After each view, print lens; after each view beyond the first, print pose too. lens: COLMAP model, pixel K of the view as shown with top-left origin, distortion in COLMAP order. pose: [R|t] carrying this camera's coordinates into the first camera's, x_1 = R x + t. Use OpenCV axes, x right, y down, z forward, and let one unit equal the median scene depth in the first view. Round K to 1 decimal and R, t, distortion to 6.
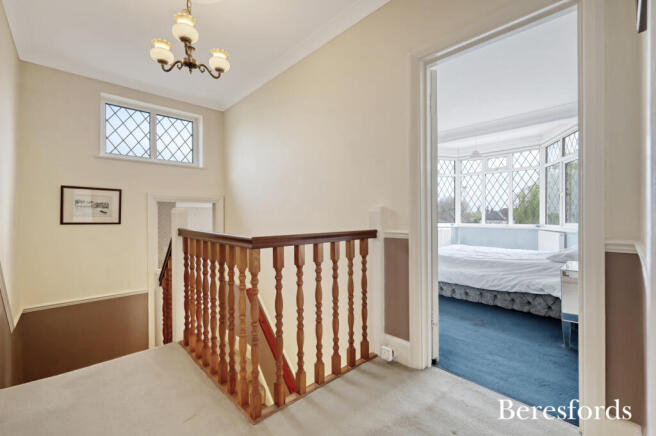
lens RADIAL K [[283.4, 0, 327.2], [0, 283.4, 217.2], [0, 0, 1]] dist [-0.001225, -0.001545]
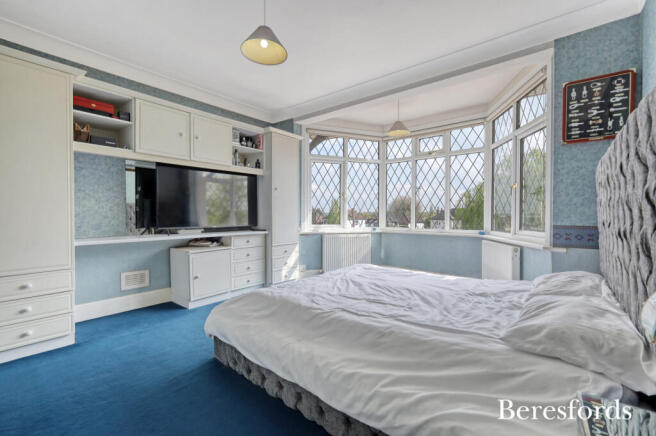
lens RADIAL K [[283.4, 0, 328.9], [0, 283.4, 216.9], [0, 0, 1]] dist [-0.001225, -0.001545]
pose [[0.989794, 0.004729, 0.142425, 0.253967], [-0.005350, 0.999978, 0.003978, -0.008644], [-0.142403, -0.004700, 0.989798, 0.338490]]
